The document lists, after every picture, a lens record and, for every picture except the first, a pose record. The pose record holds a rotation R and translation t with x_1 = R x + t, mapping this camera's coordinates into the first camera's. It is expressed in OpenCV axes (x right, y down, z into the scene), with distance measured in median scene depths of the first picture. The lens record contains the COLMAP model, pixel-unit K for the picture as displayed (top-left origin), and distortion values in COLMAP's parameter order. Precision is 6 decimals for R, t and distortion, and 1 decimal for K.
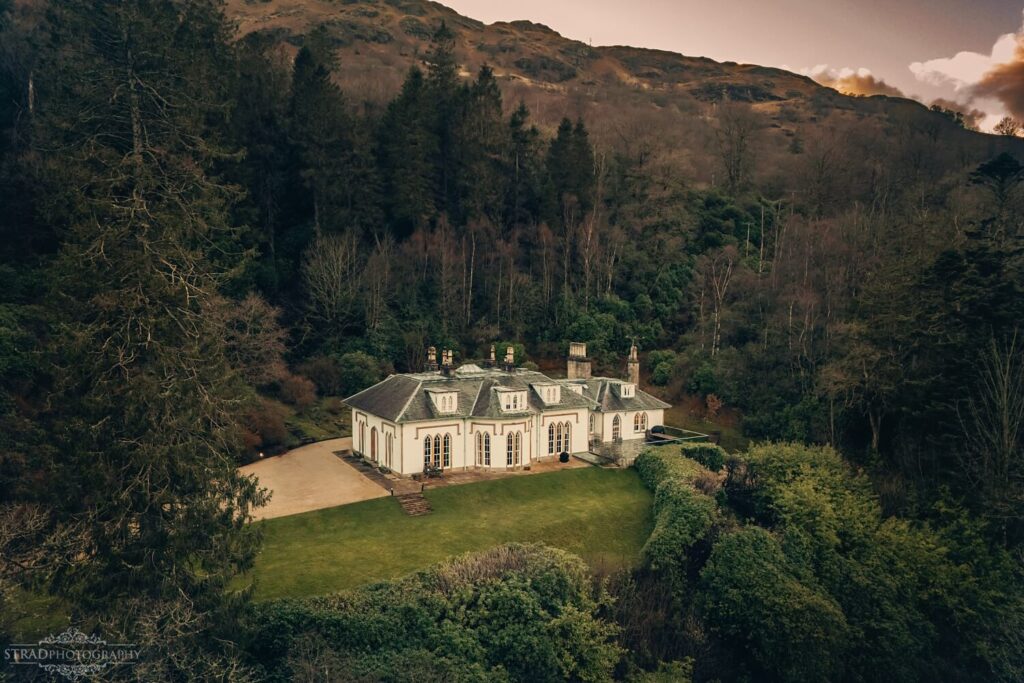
lens RADIAL K [[1071.5, 0, 512.0], [0, 1071.5, 341.5], [0, 0, 1]] dist [-0.081257, 0.028374]
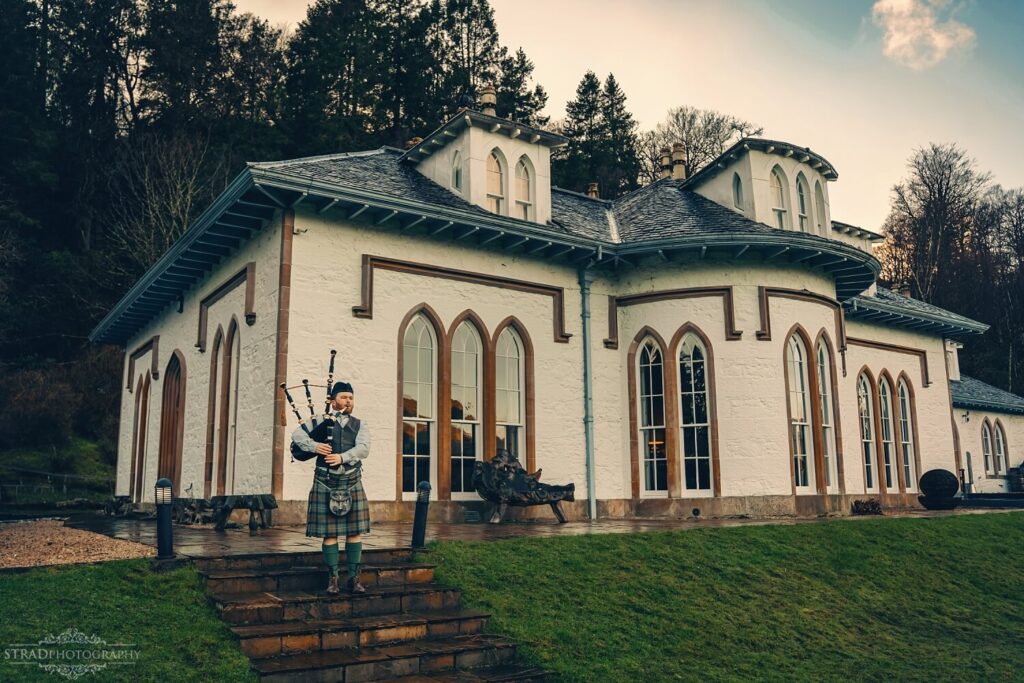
lens RADIAL K [[871.6, 0, 512.0], [0, 871.6, 341.5], [0, 0, 1]] dist [0.001030, 0.002710]
pose [[0.993813, 0.009692, 0.110645, -0.078220], [0.021935, 0.959440, -0.281058, 0.134873], [-0.108882, 0.281746, 0.953291, 0.835131]]
